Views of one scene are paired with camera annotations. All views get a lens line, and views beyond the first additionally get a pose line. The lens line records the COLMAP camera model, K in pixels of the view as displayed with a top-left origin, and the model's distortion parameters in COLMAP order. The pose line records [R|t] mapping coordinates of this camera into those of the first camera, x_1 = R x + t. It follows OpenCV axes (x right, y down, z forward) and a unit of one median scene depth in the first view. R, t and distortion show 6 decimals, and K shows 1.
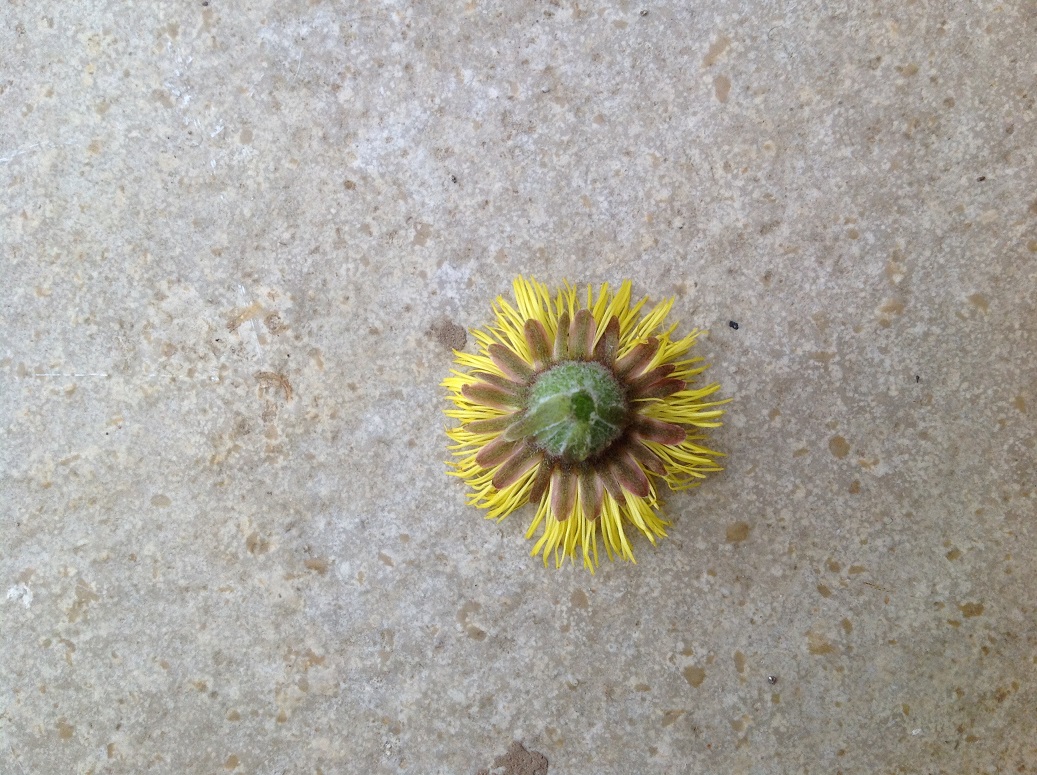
lens RADIAL K [[1075.4, 0, 518.5], [0, 1075.4, 387.5], [0, 0, 1]] dist [0.189867, -0.677317]
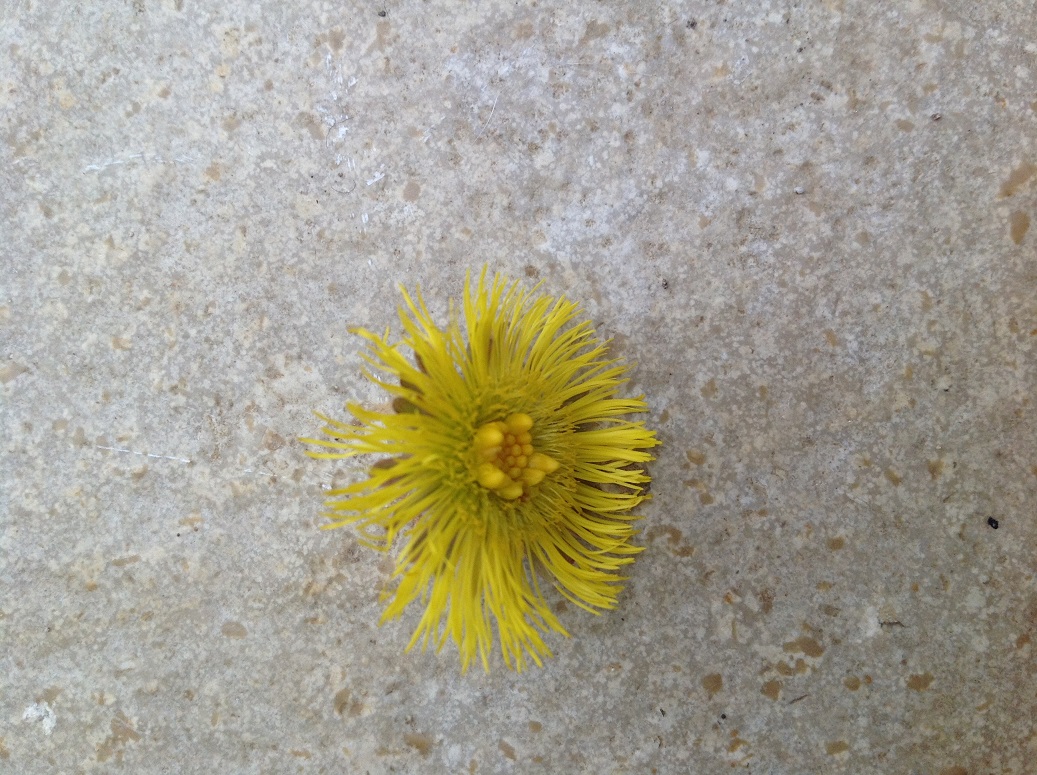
lens RADIAL K [[1075.4, 0, 518.5], [0, 1075.4, 387.5], [0, 0, 1]] dist [0.189867, -0.677317]
pose [[0.972228, 0.141549, -0.186378, -0.005940], [-0.164378, 0.979871, -0.113282, -0.012206], [0.166591, 0.140773, 0.975925, 0.235119]]
